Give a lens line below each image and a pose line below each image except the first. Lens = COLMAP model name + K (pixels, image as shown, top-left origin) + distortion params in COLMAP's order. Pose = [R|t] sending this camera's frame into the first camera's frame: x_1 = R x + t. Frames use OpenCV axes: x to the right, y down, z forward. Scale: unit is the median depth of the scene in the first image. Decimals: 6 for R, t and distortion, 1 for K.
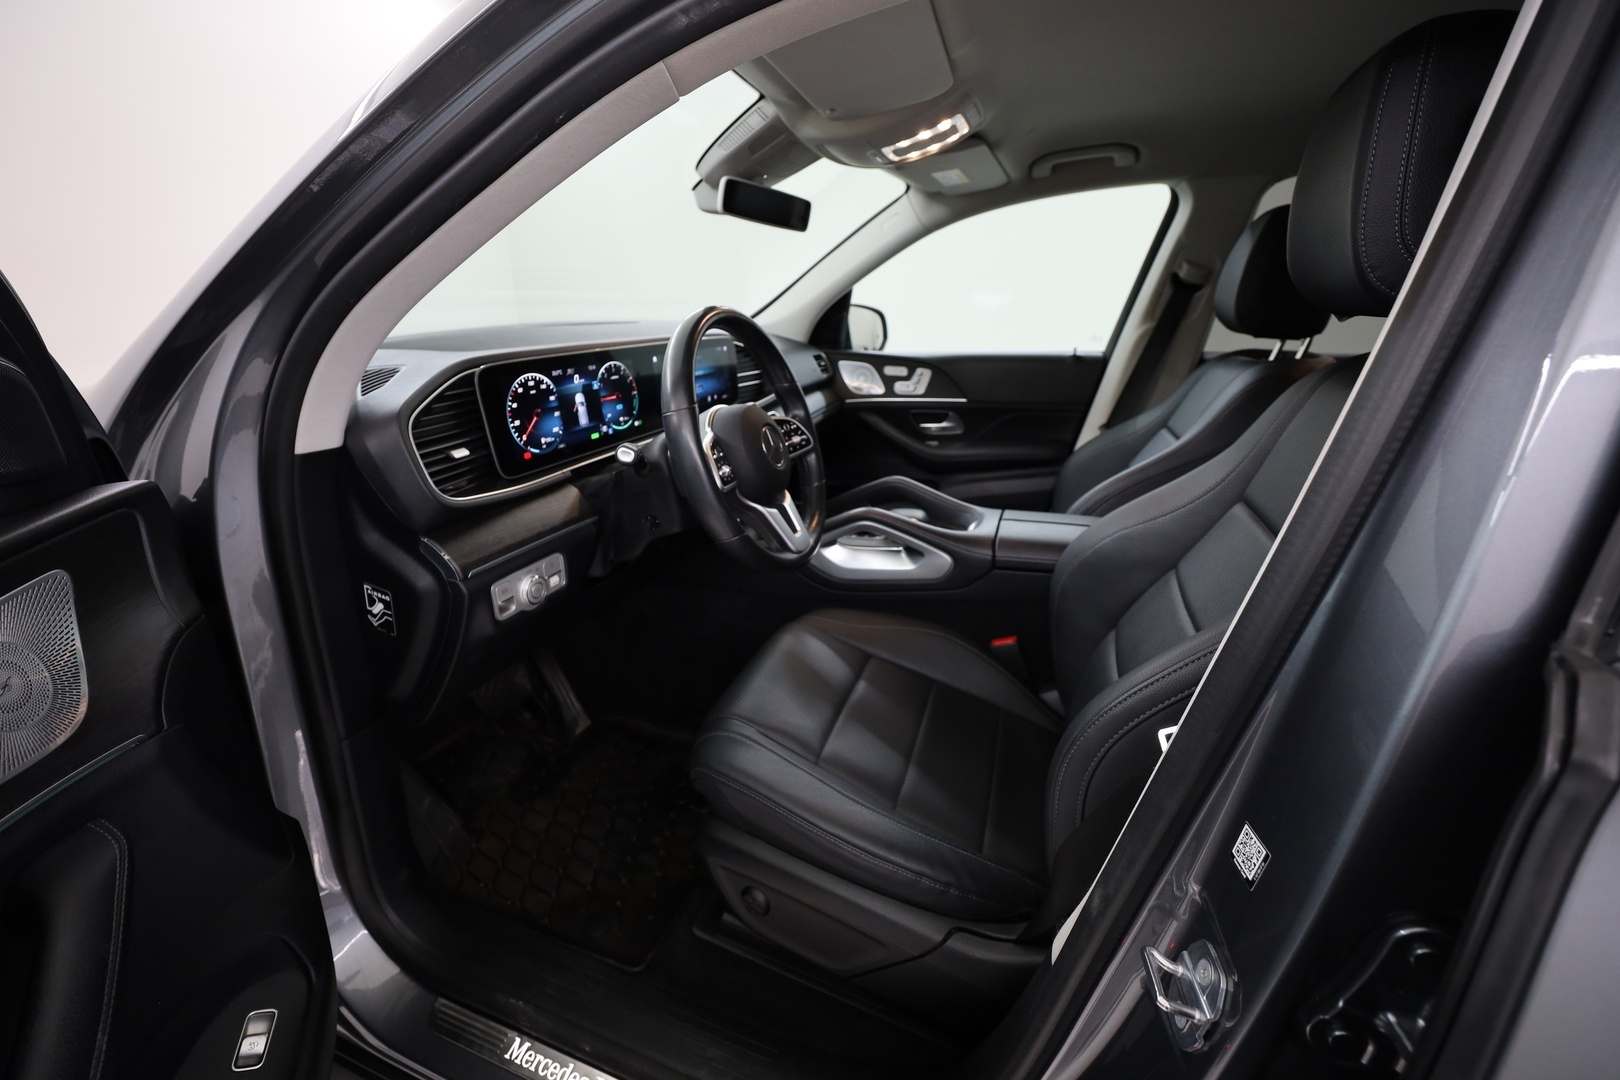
lens RADIAL K [[634.4, 0, 813.1], [0, 634.4, 530.1], [0, 0, 1]] dist [0.000169, -0.002619]
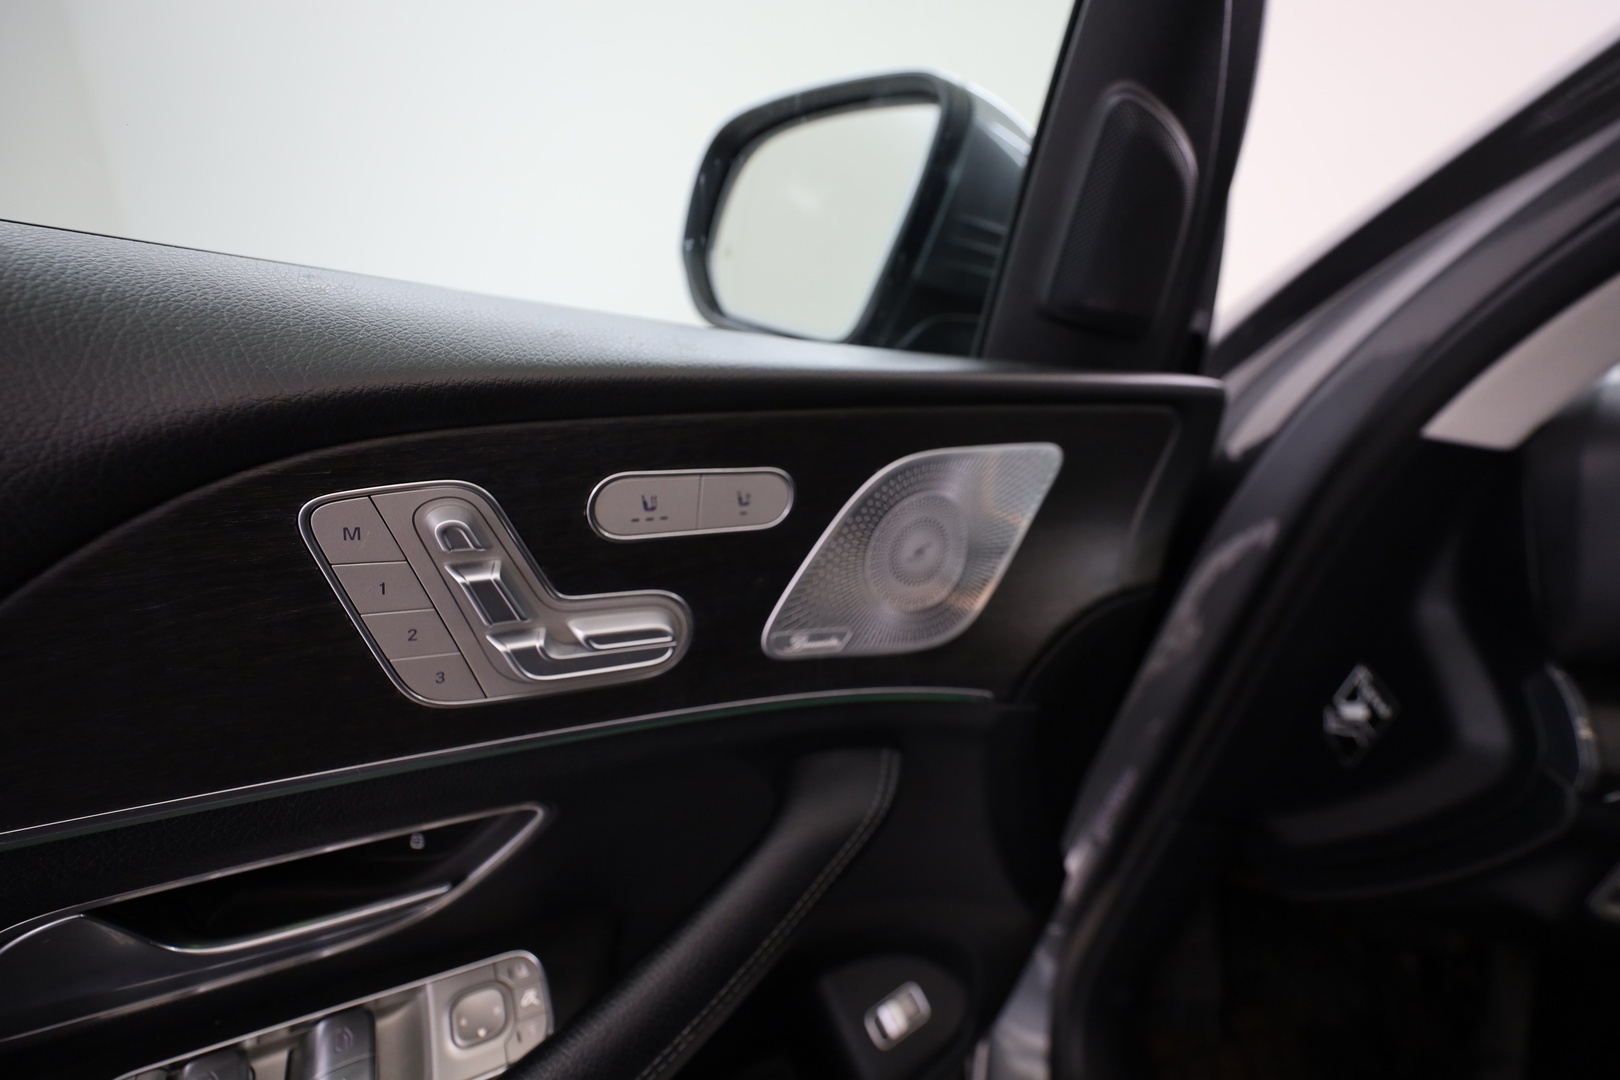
lens RADIAL K [[634.4, 0, 813.1], [0, 634.4, 530.1], [0, 0, 1]] dist [0.000169, -0.002619]
pose [[0.164330, 0.398454, -0.902347, -0.316873], [-0.443440, 0.846976, 0.293247, 0.031890], [0.881111, 0.351947, 0.315873, 0.321976]]
